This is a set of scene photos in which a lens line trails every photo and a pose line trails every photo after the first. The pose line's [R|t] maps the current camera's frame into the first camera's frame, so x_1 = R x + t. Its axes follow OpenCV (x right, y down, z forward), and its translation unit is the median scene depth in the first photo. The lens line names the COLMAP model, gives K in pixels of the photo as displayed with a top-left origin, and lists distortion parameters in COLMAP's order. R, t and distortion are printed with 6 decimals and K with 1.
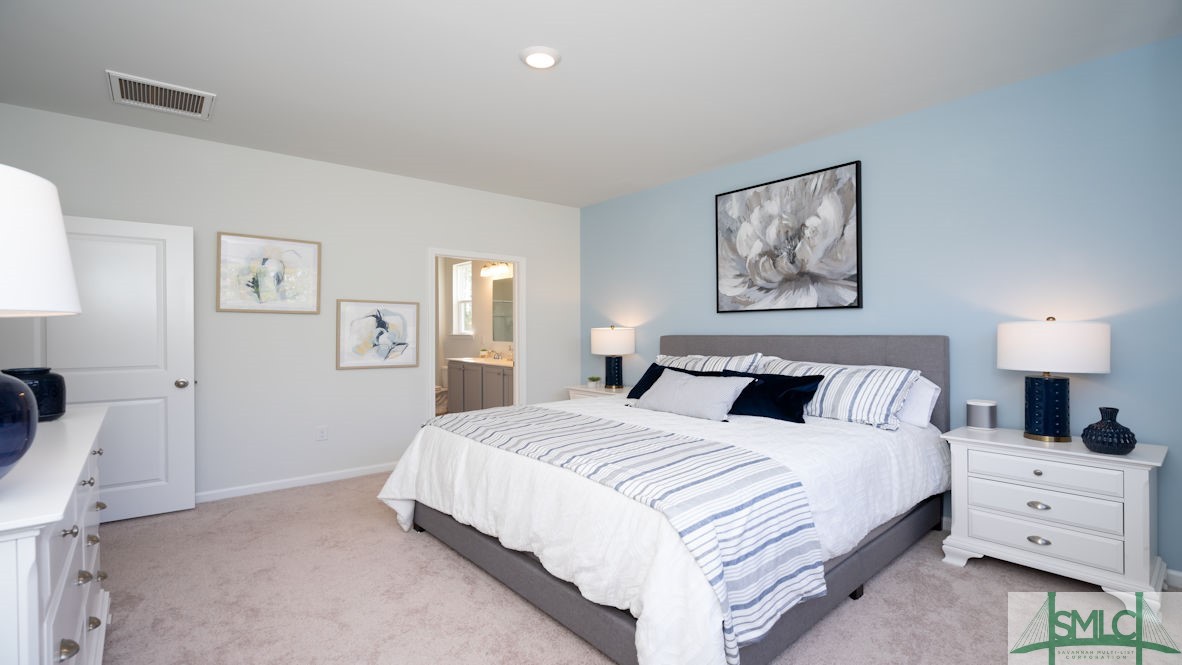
lens RADIAL K [[521.2, 0, 591.0], [0, 521.2, 332.5], [0, 0, 1]] dist [-0.023107, -0.000489]
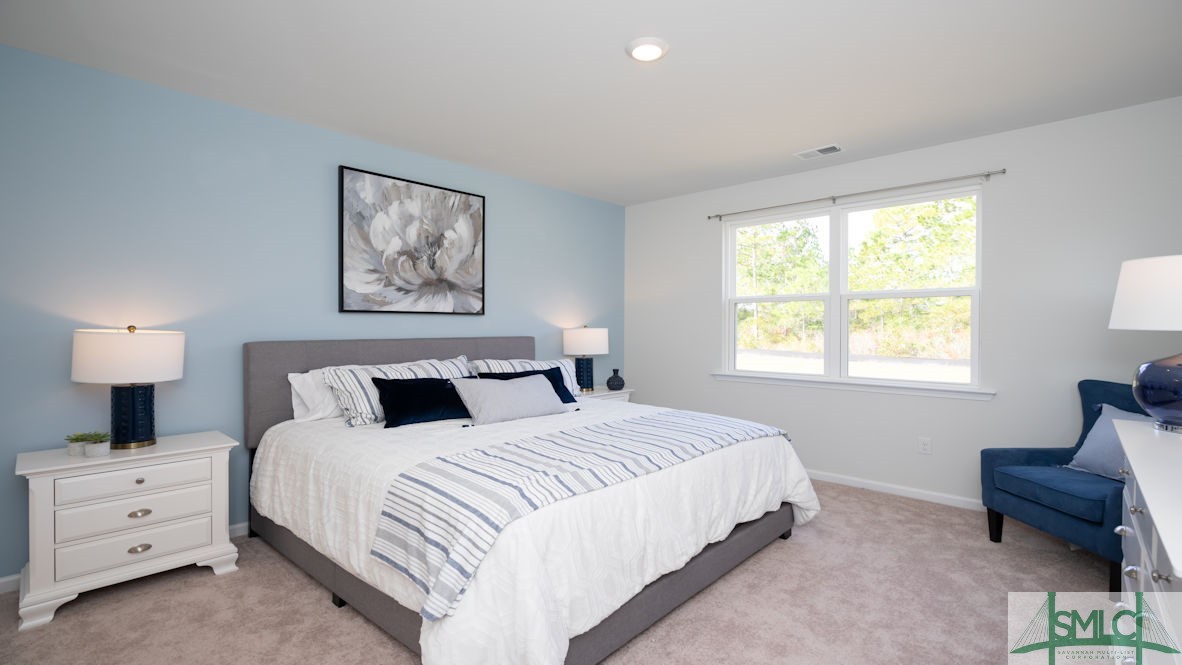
lens RADIAL K [[521.2, 0, 591.0], [0, 521.2, 332.5], [0, 0, 1]] dist [-0.023107, -0.000489]
pose [[-0.112066, 0.003316, 0.993695, -0.662235], [0.010335, 0.999944, -0.002171, -0.000198], [-0.993647, 0.010027, -0.112094, 0.781826]]
